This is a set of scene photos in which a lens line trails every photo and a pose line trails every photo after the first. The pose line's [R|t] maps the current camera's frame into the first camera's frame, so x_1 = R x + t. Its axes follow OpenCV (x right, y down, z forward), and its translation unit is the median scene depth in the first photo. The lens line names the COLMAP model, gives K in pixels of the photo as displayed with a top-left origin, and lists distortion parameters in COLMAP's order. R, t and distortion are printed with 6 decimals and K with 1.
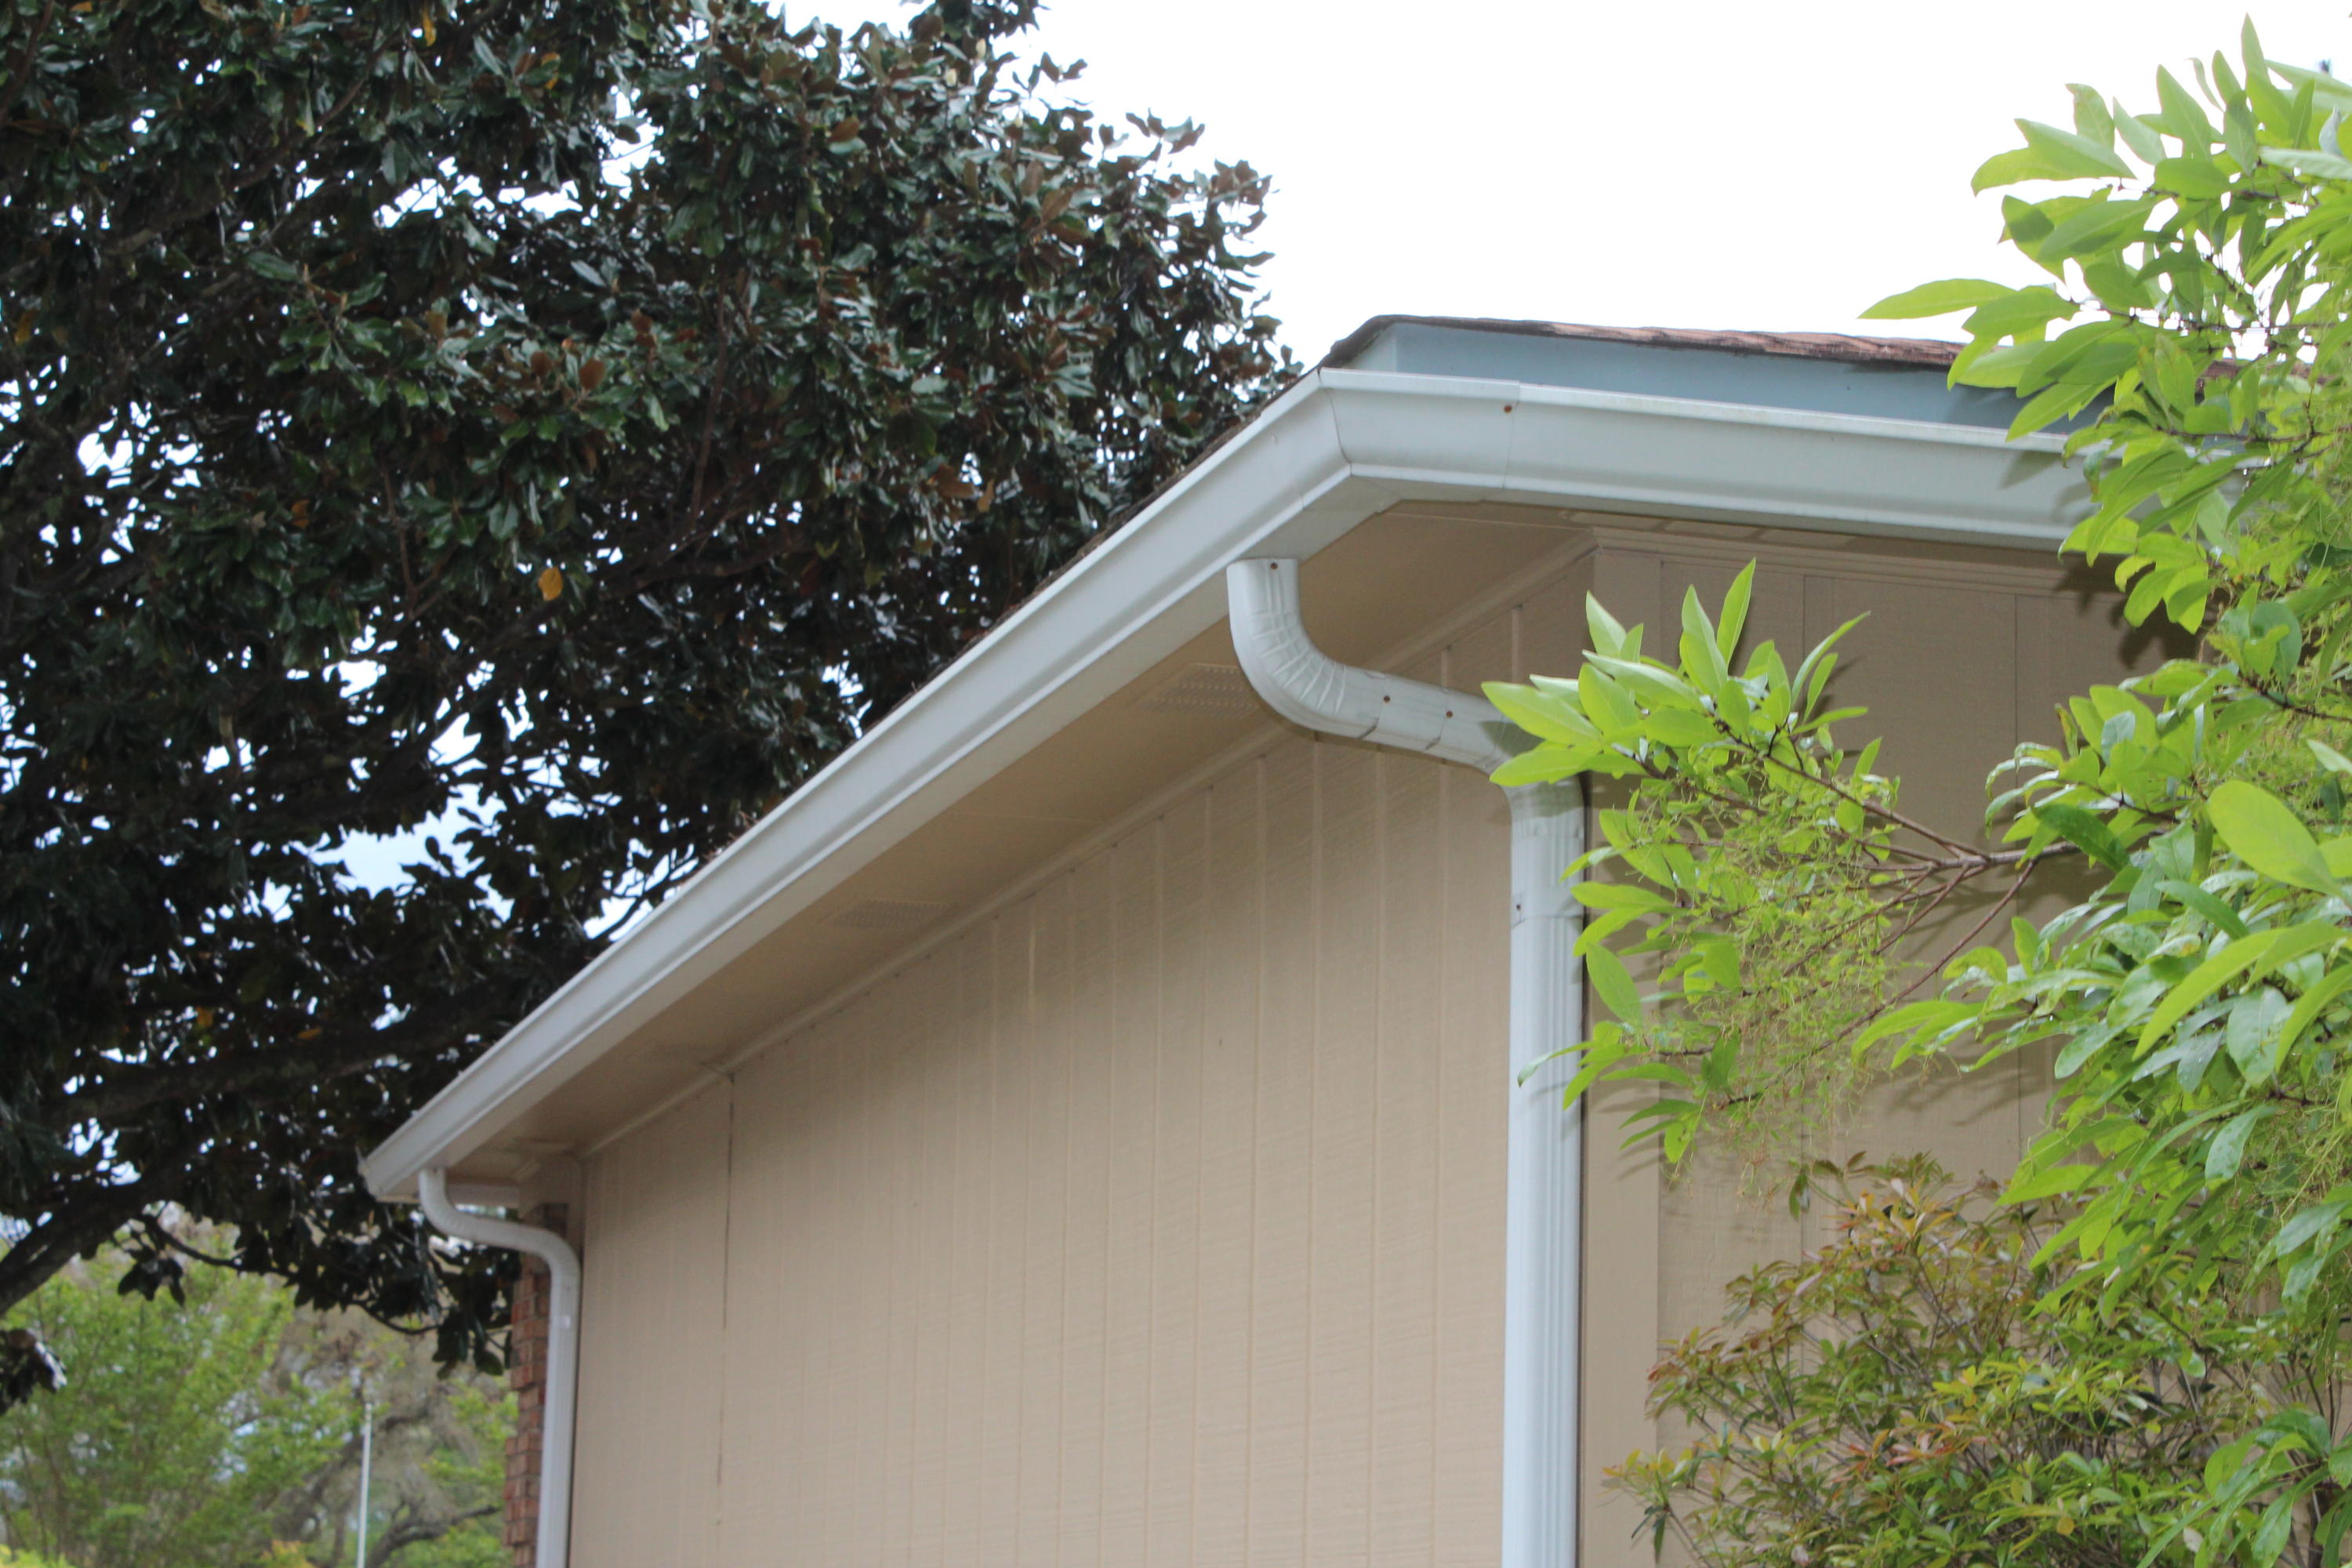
lens RADIAL K [[5315.4, 0, 1174.7], [0, 5315.4, 785.4], [0, 0, 1]] dist [-0.046807, 0.000000]
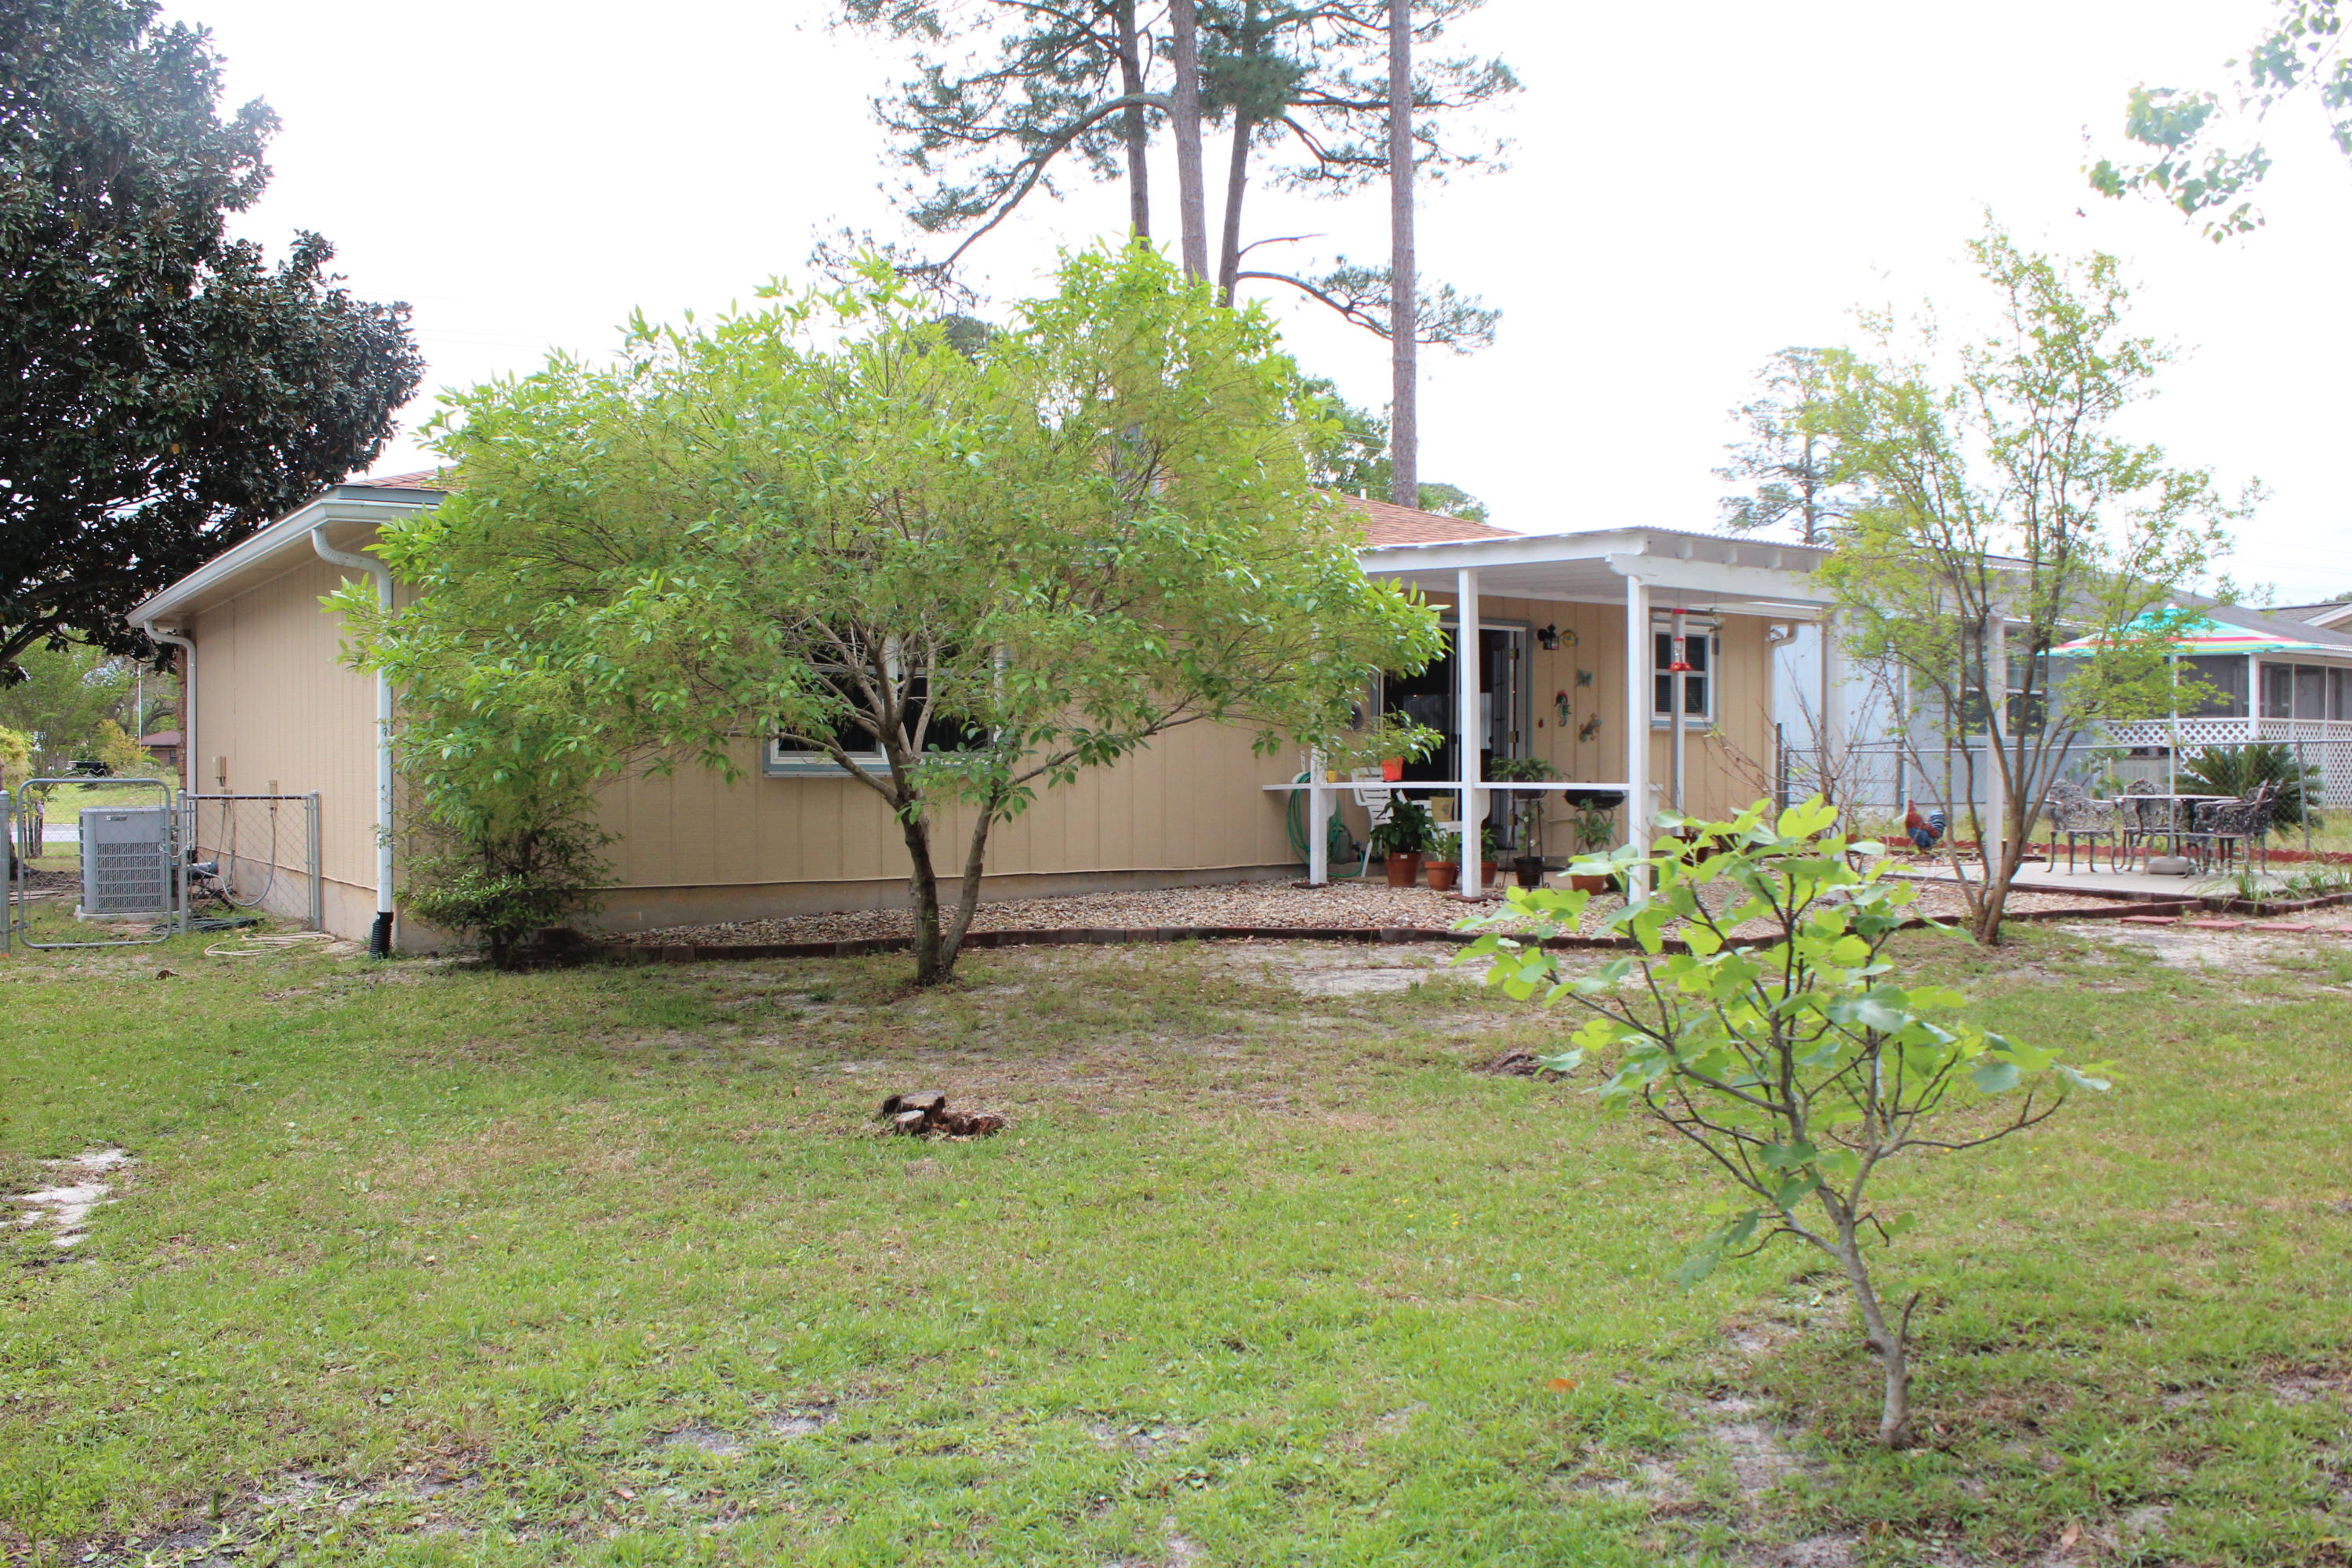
lens RADIAL K [[1911.0, 0, 1175.0], [0, 1911.0, 774.6], [0, 0, 1]] dist [-0.085307, 0.006051]
pose [[0.936780, -0.034716, 0.348192, 0.050870], [-0.028486, 0.984198, 0.174767, -0.050255], [-0.348757, -0.173637, 0.920988, -0.302280]]
